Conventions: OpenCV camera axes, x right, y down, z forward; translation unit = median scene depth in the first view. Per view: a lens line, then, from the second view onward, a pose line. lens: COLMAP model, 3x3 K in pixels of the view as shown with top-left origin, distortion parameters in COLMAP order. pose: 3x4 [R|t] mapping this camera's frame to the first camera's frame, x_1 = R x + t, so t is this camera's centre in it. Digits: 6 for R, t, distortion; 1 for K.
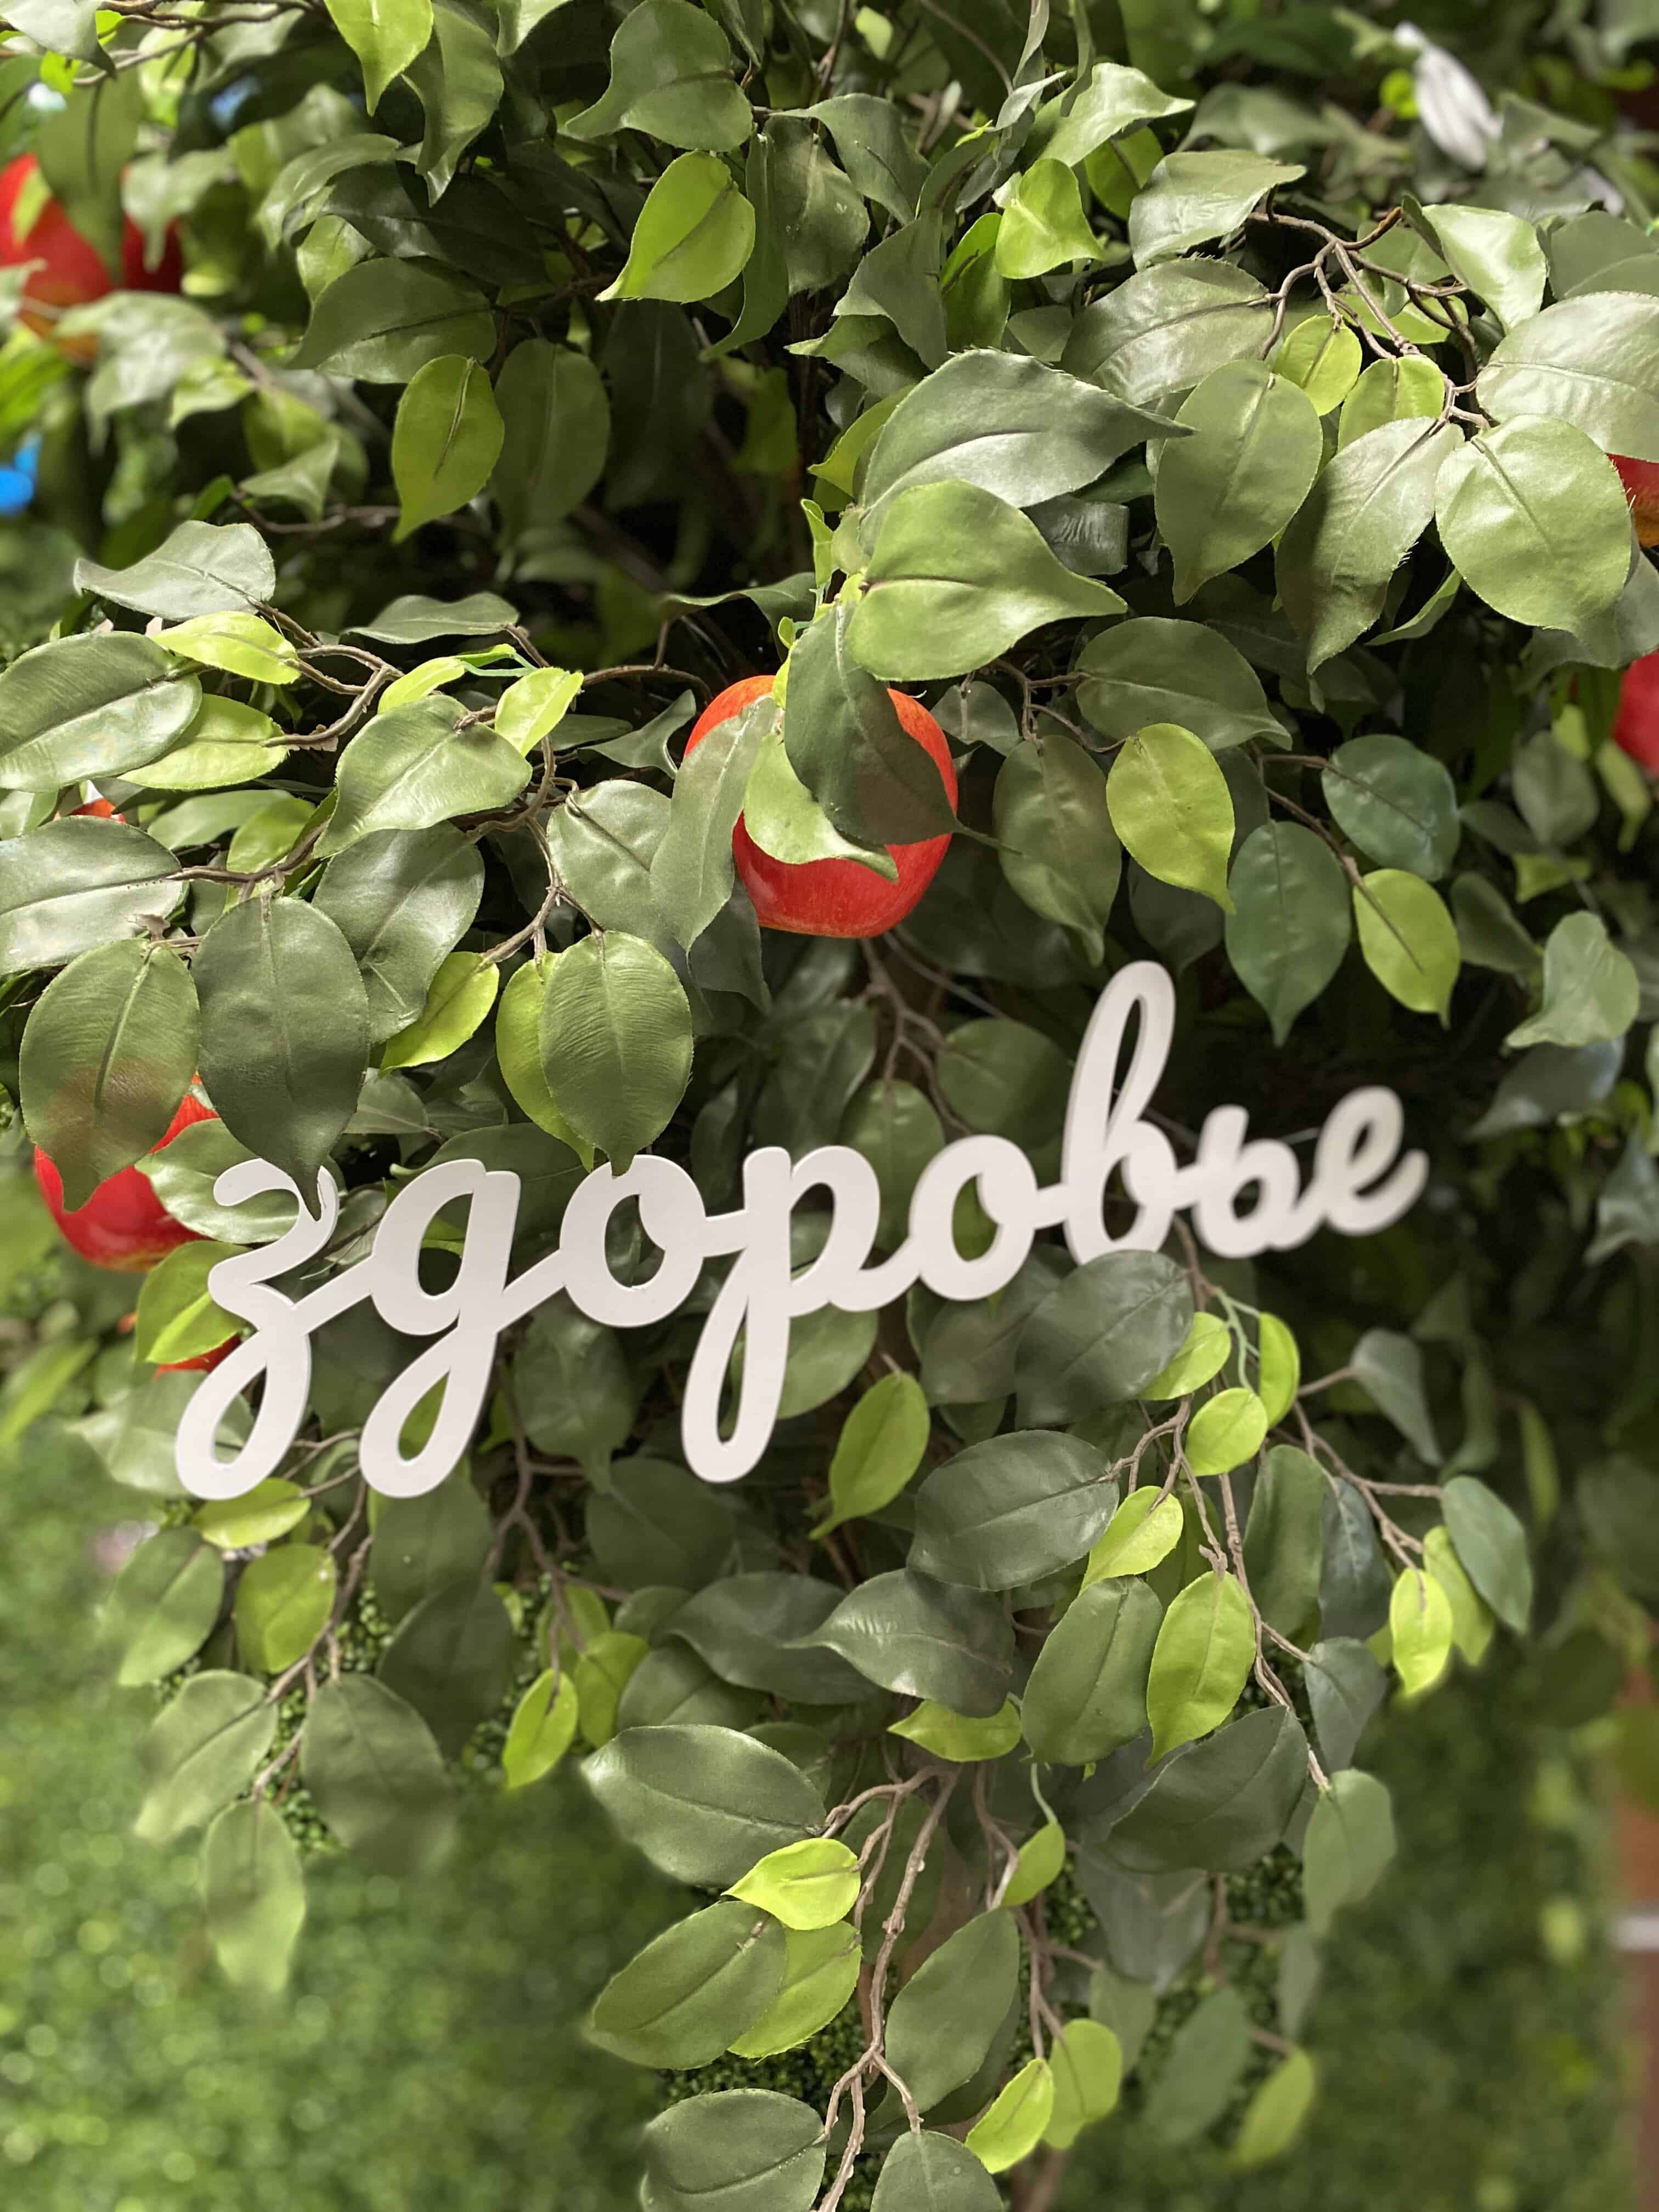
lens RADIAL K [[1670.1, 0, 834.0], [0, 1670.1, 1100.8], [0, 0, 1]] dist [0.013441, -0.001935]
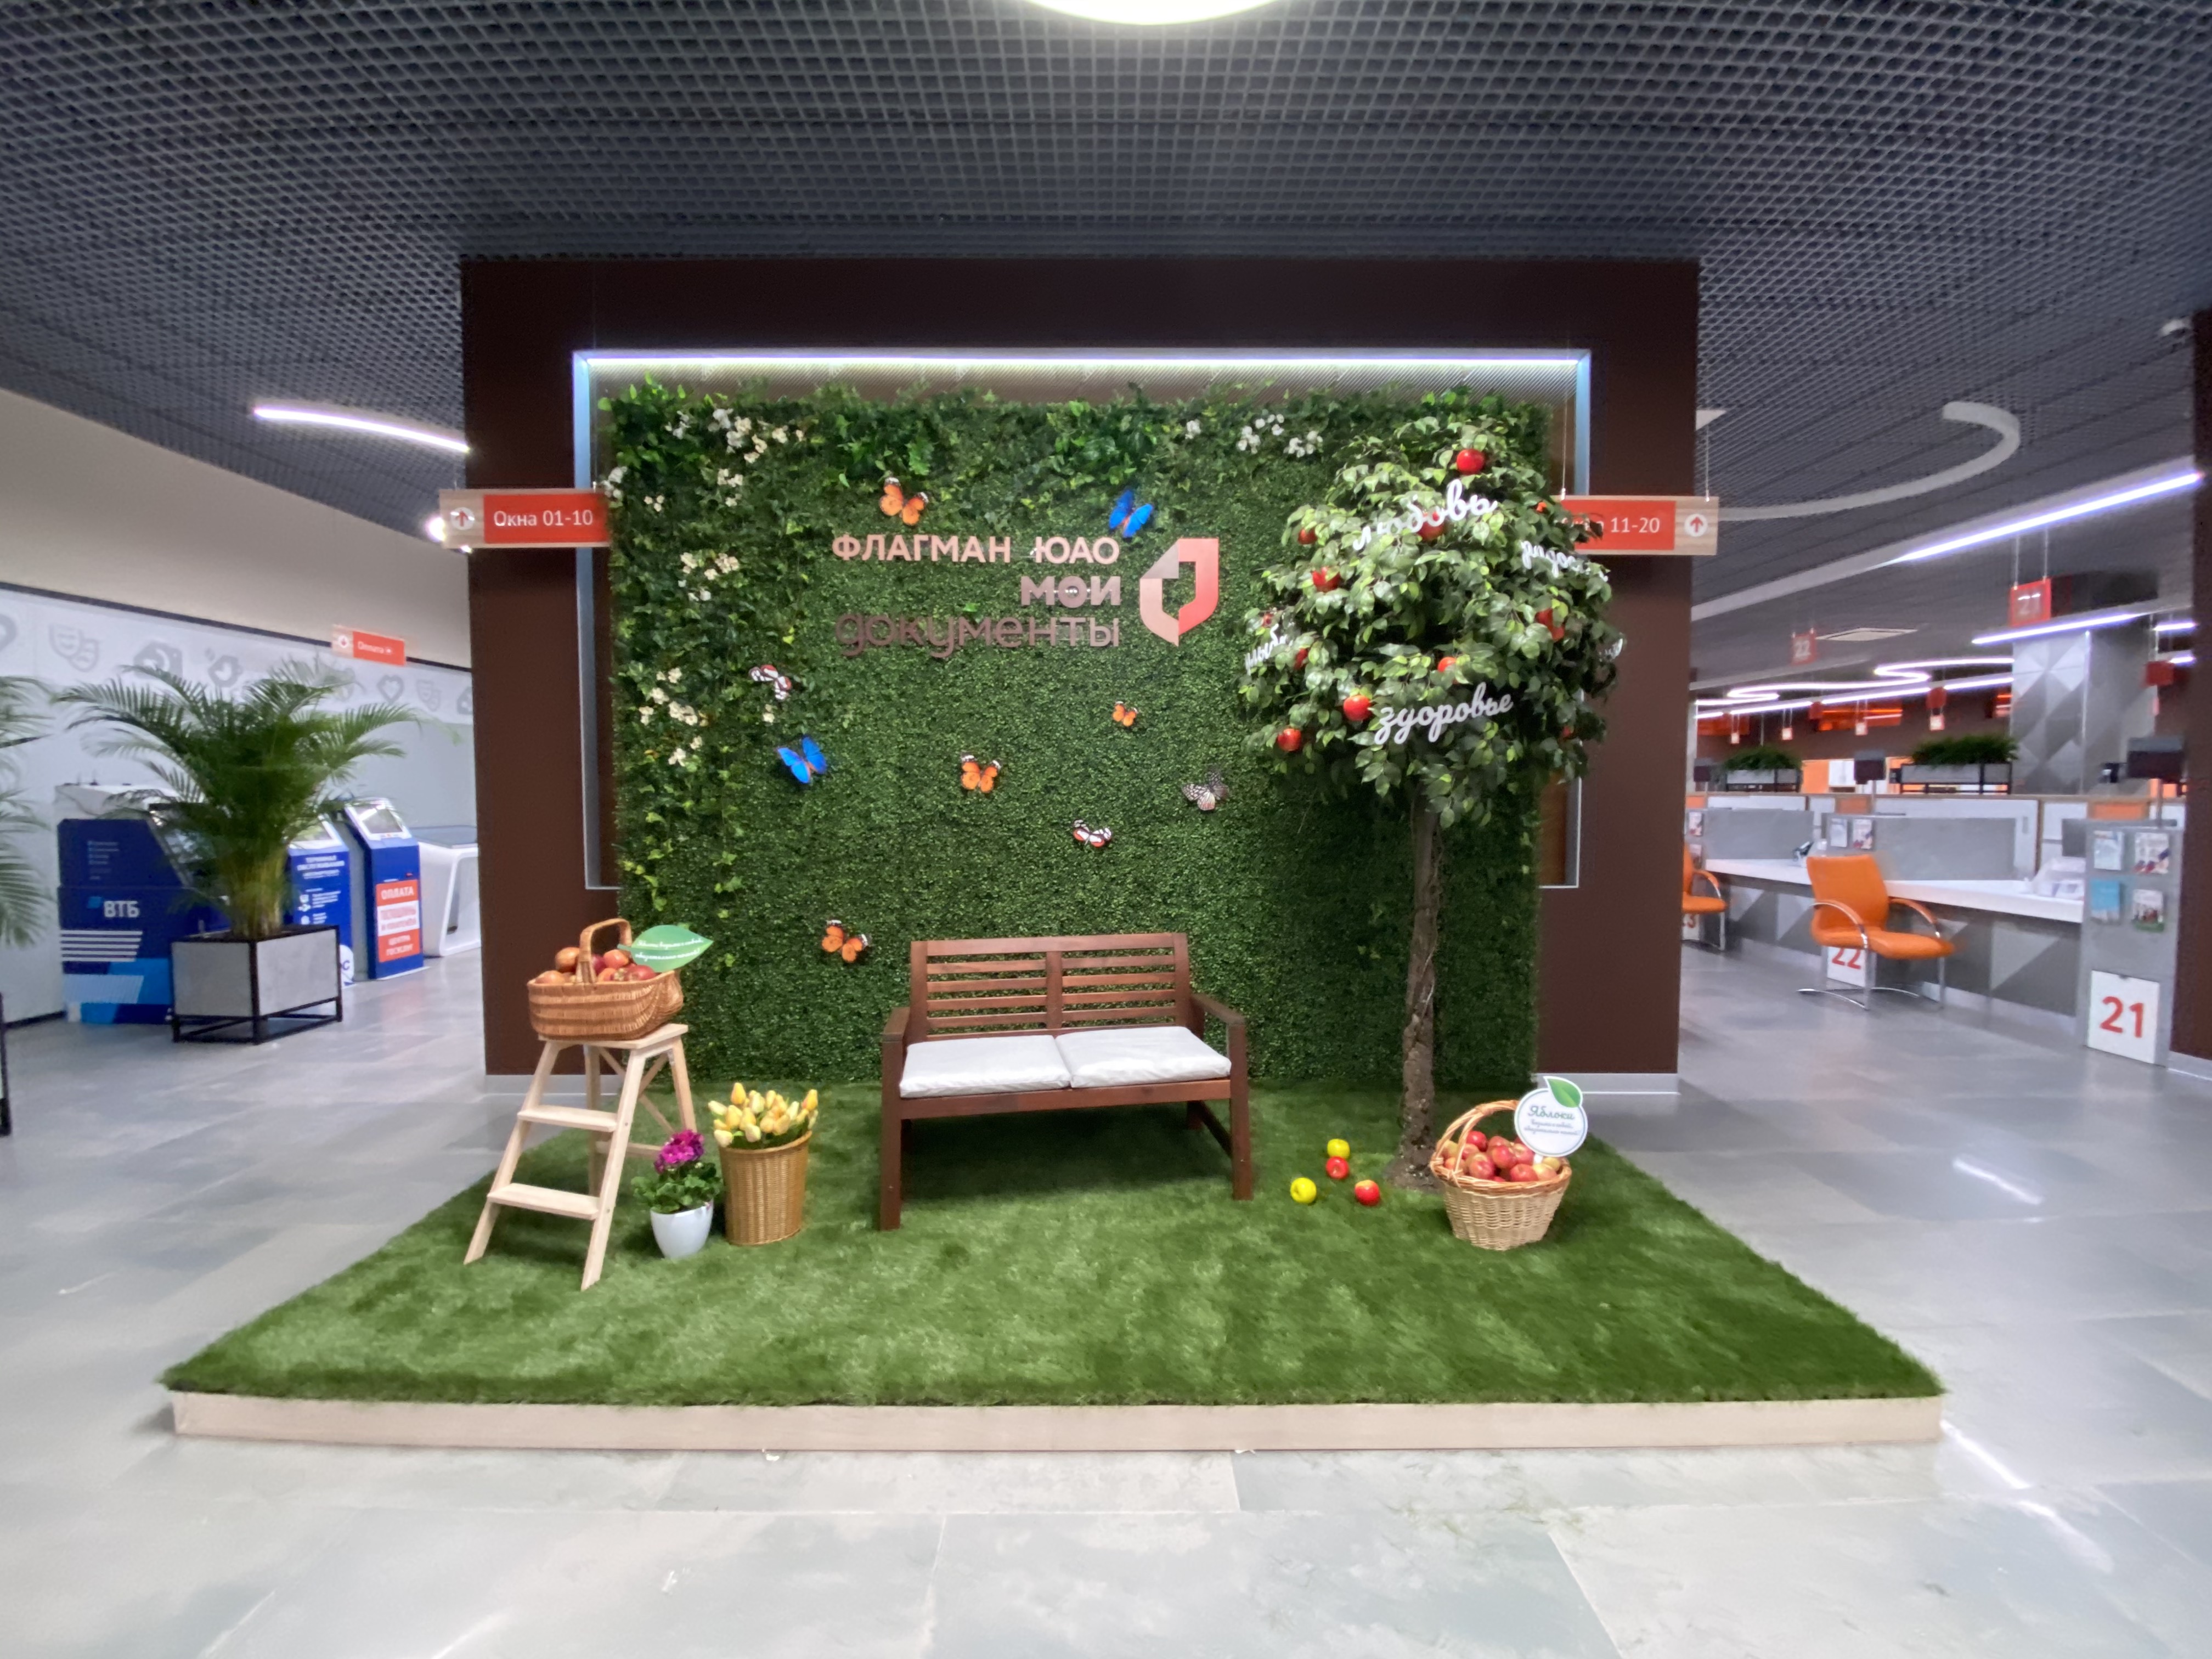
lens RADIAL K [[879.9, 0, 1094.2], [0, 879.9, 825.8], [0, 0, 1]] dist [-0.000211, -0.000156]
pose [[0.996841, -0.012516, -0.078428, -1.552638], [0.029391, 0.975532, 0.217883, -0.430921], [0.073782, -0.219500, 0.972819, -3.956370]]
